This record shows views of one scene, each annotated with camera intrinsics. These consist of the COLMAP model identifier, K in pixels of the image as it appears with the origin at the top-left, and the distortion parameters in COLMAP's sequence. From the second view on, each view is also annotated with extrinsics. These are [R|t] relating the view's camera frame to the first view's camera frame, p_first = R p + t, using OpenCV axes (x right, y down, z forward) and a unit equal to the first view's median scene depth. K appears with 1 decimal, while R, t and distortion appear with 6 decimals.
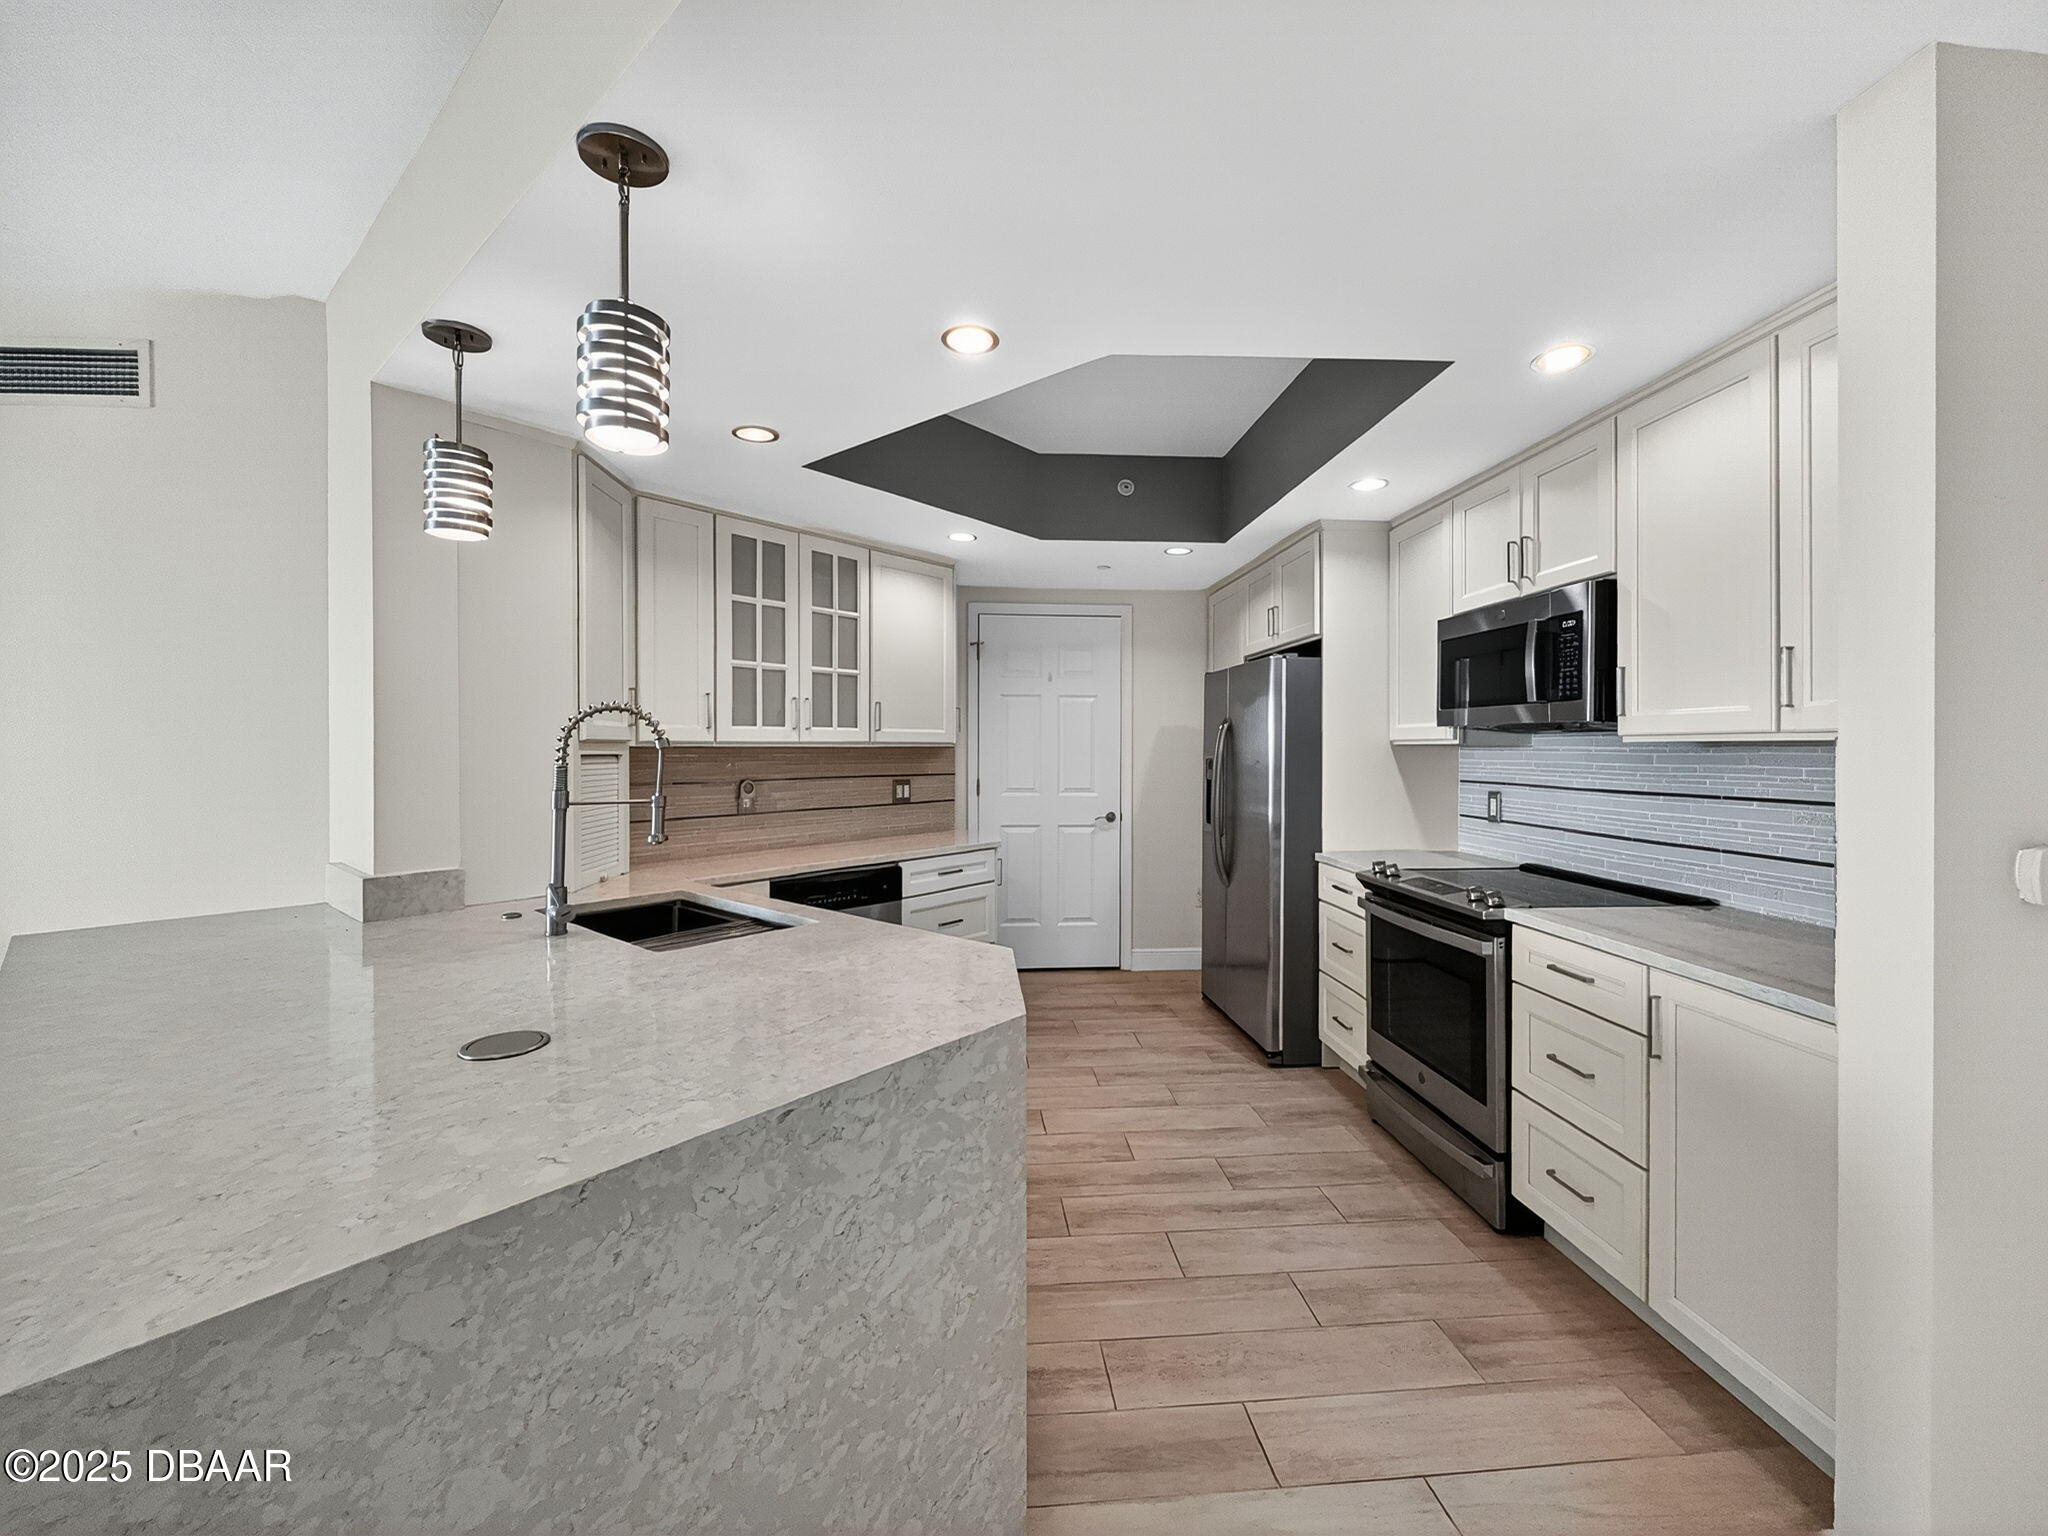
lens RADIAL K [[826.1, 0, 1024.8], [0, 826.1, 757.4], [0, 0, 1]] dist [0.000240, -0.000101]
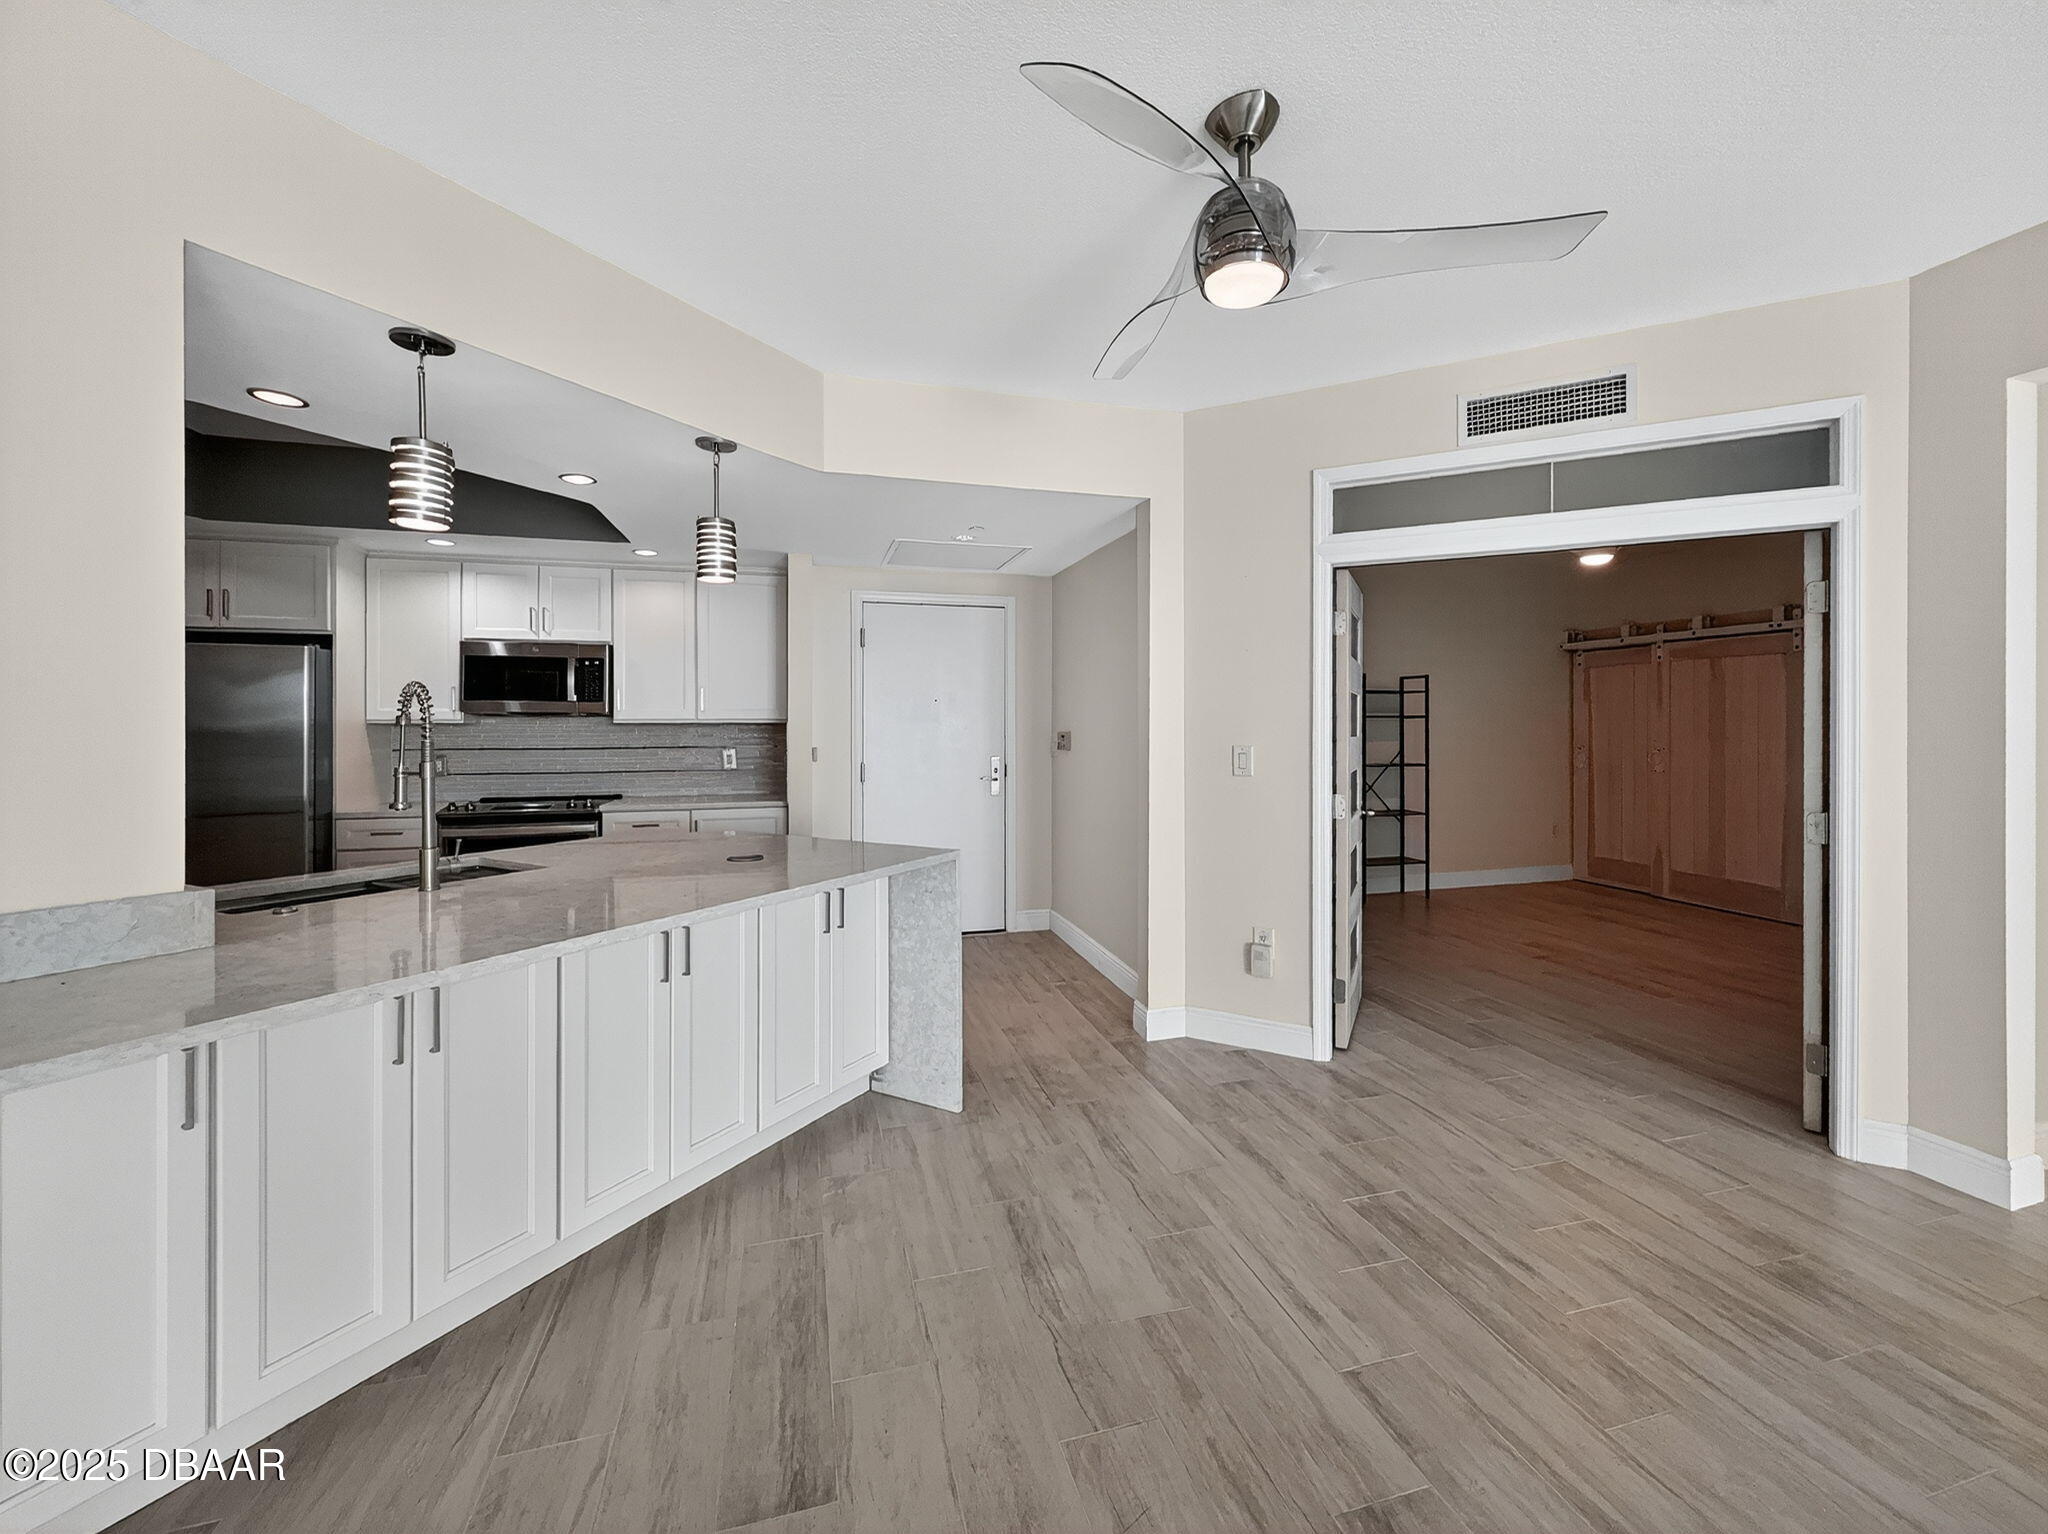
lens RADIAL K [[829.1, 0, 1038.7], [0, 829.1, 723.2], [0, 0, 1]] dist [-0.001949, -0.000452]
pose [[-0.198598, 0.003193, 0.980076, -1.162246], [0.012026, 0.999927, -0.000821, -0.001129], [-0.980007, 0.011623, -0.198622, 0.261189]]
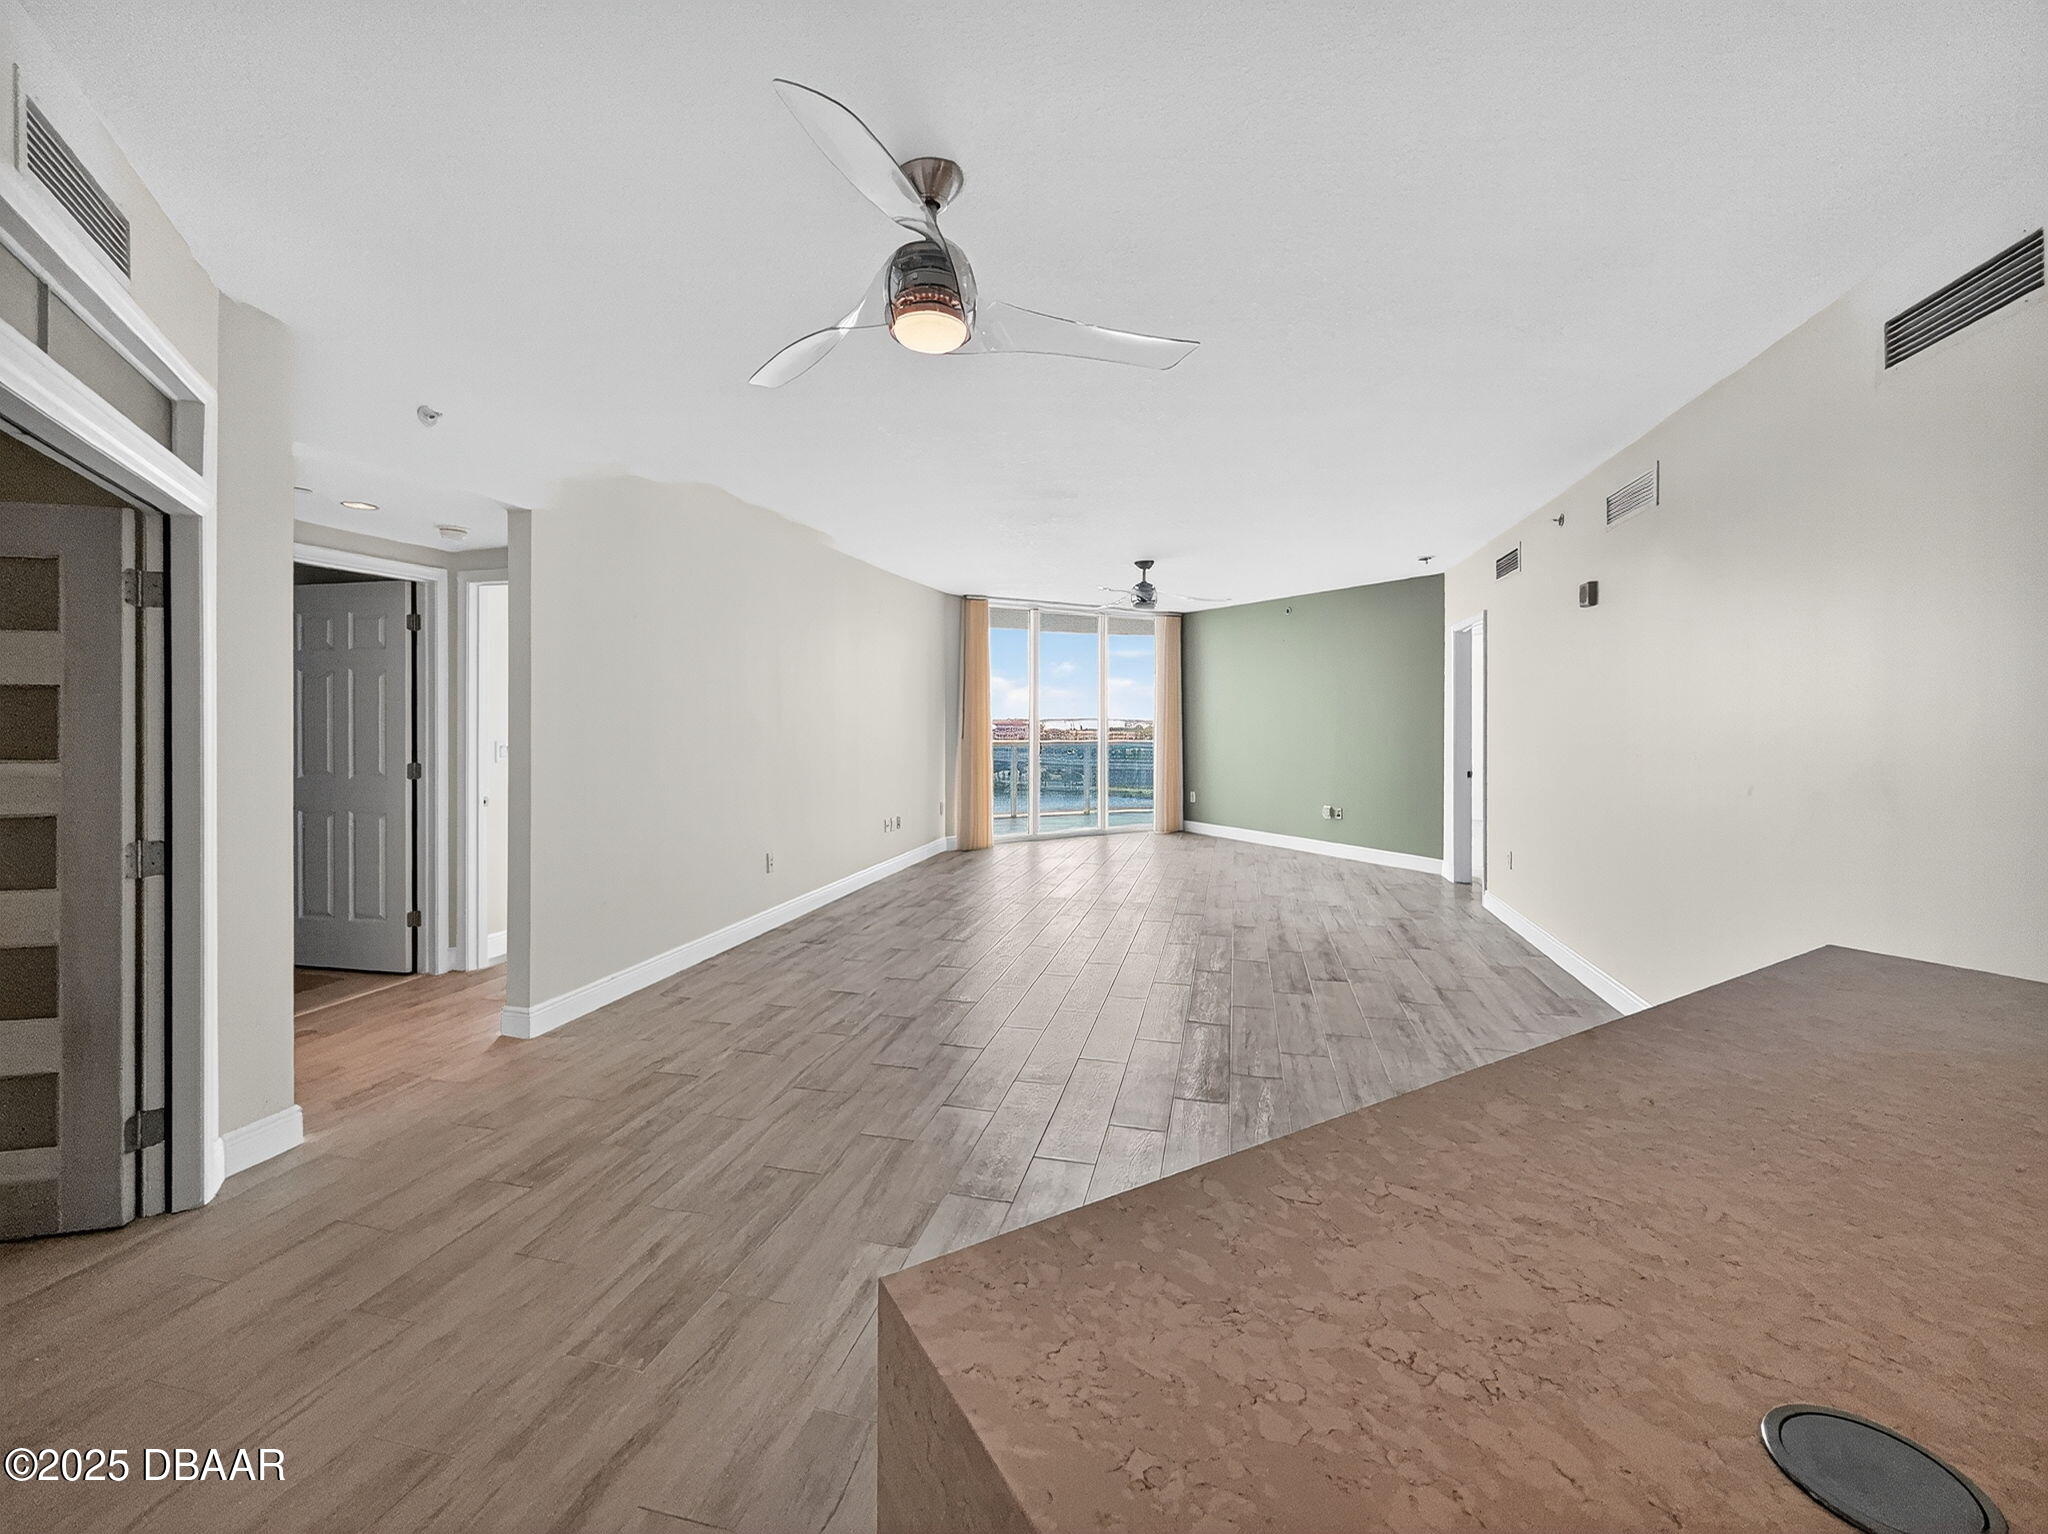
lens RADIAL K [[839.7, 0, 1034.6], [0, 839.7, 717.7], [0, 0, 1]] dist [0.001967, 0.000403]
pose [[-0.315609, -0.000038, -0.948889, -0.019815], [-0.011817, 0.999923, 0.003891, -0.019781], [0.948816, 0.012441, -0.315585, 0.279200]]
